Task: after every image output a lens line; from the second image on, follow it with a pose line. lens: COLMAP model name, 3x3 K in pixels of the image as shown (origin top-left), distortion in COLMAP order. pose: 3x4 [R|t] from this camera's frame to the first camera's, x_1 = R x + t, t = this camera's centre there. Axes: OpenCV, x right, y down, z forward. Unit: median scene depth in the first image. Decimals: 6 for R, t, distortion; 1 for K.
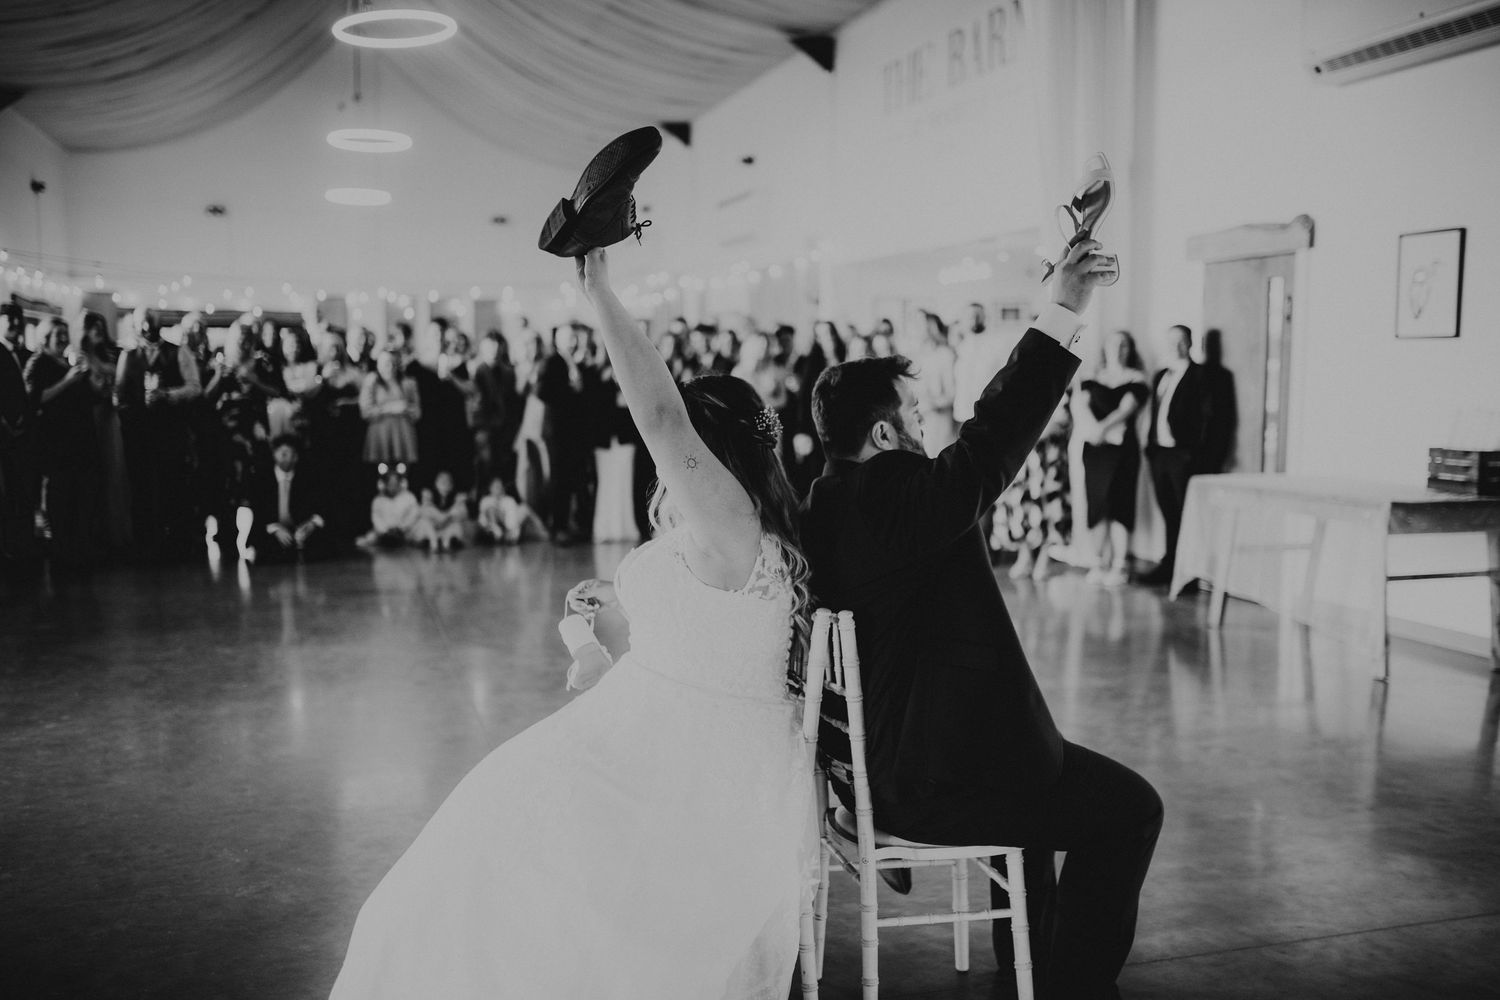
lens RADIAL K [[1448.8, 0, 745.9], [0, 1448.8, 499.9], [0, 0, 1]] dist [0.008894, 0.000000]
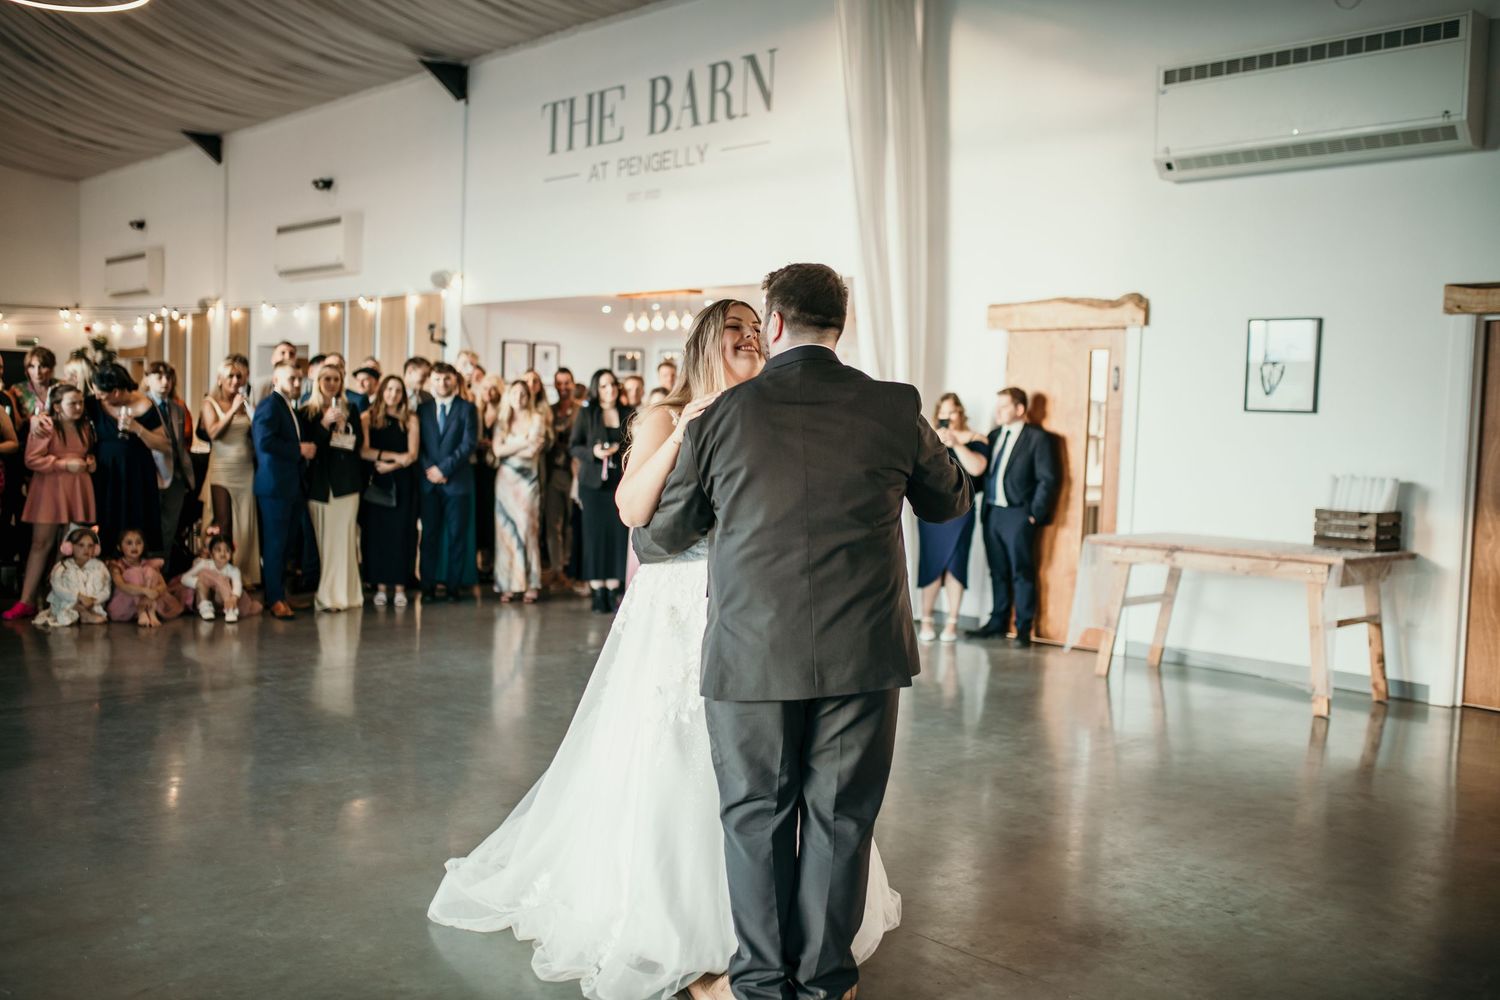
lens RADIAL K [[1448.8, 0, 748.1], [0, 1448.8, 494.5], [0, 0, 1]] dist [0.008894, 0.000000]
pose [[0.897964, 0.002199, 0.440063, -0.314375], [0.012229, 0.999477, -0.029948, -0.013998], [-0.439899, 0.032274, 0.897467, 0.129064]]
